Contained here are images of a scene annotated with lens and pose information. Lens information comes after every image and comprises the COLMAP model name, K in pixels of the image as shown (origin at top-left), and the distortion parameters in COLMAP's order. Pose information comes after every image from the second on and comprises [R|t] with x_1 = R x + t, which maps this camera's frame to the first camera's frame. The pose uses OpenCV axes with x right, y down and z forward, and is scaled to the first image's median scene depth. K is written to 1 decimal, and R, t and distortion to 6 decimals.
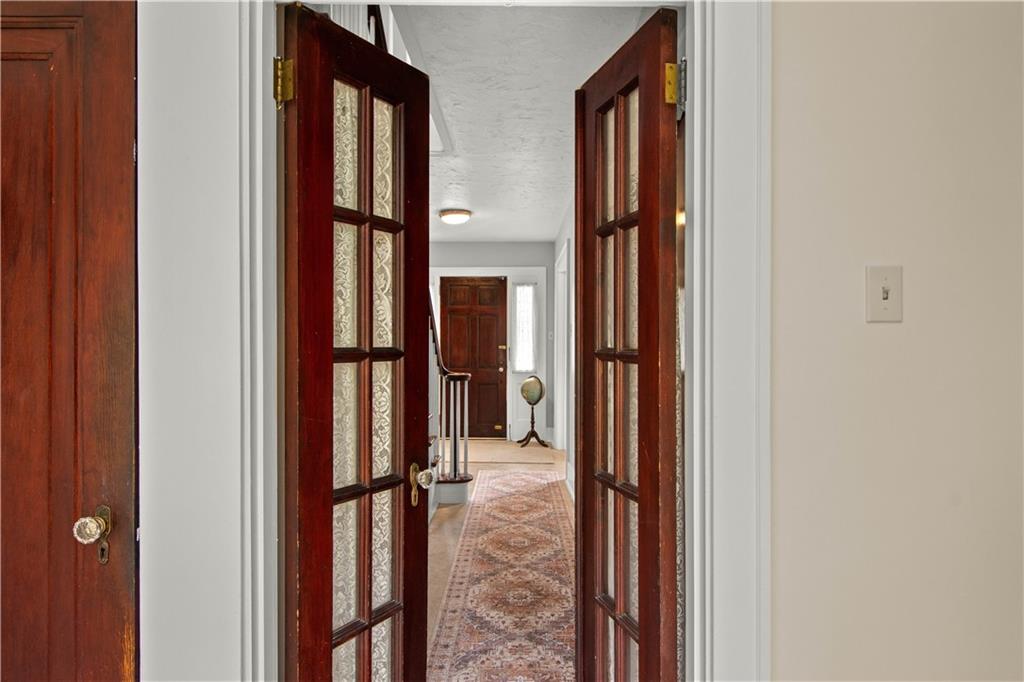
lens RADIAL K [[617.5, 0, 513.4], [0, 617.5, 342.1], [0, 0, 1]] dist [-0.000174, 0.000026]
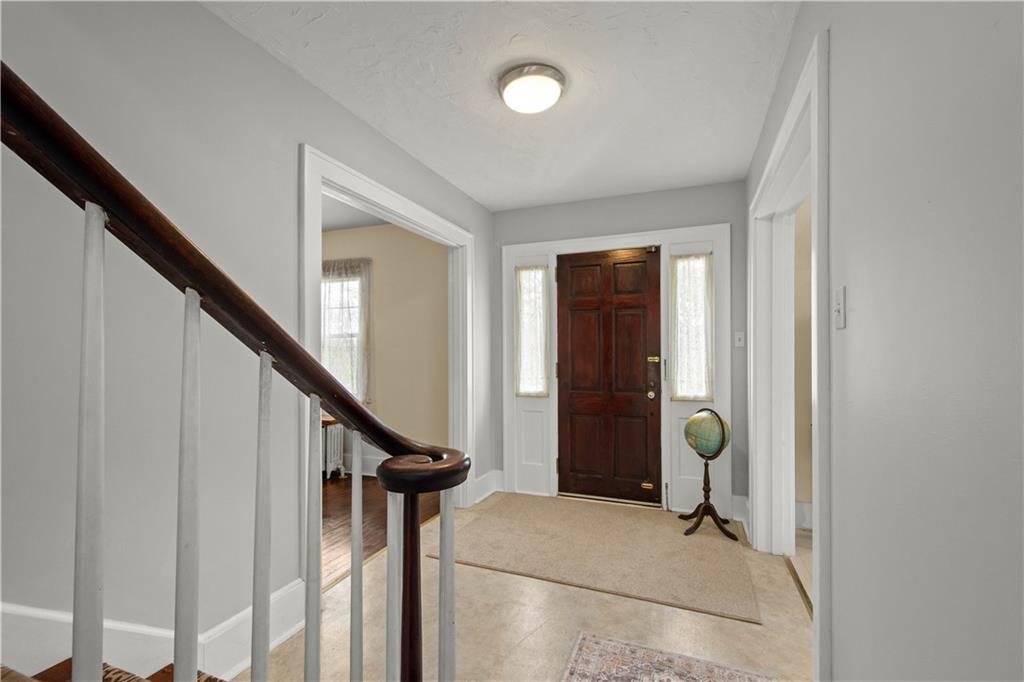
lens RADIAL K [[450.6, 0, 511.3], [0, 450.6, 349.2], [0, 0, 1]] dist [0.002903, -0.000098]
pose [[0.931944, -0.005789, -0.362555, 0.013863], [0.003879, 0.999975, -0.005995, 0.000346], [0.362581, 0.004181, 0.931943, 0.522322]]
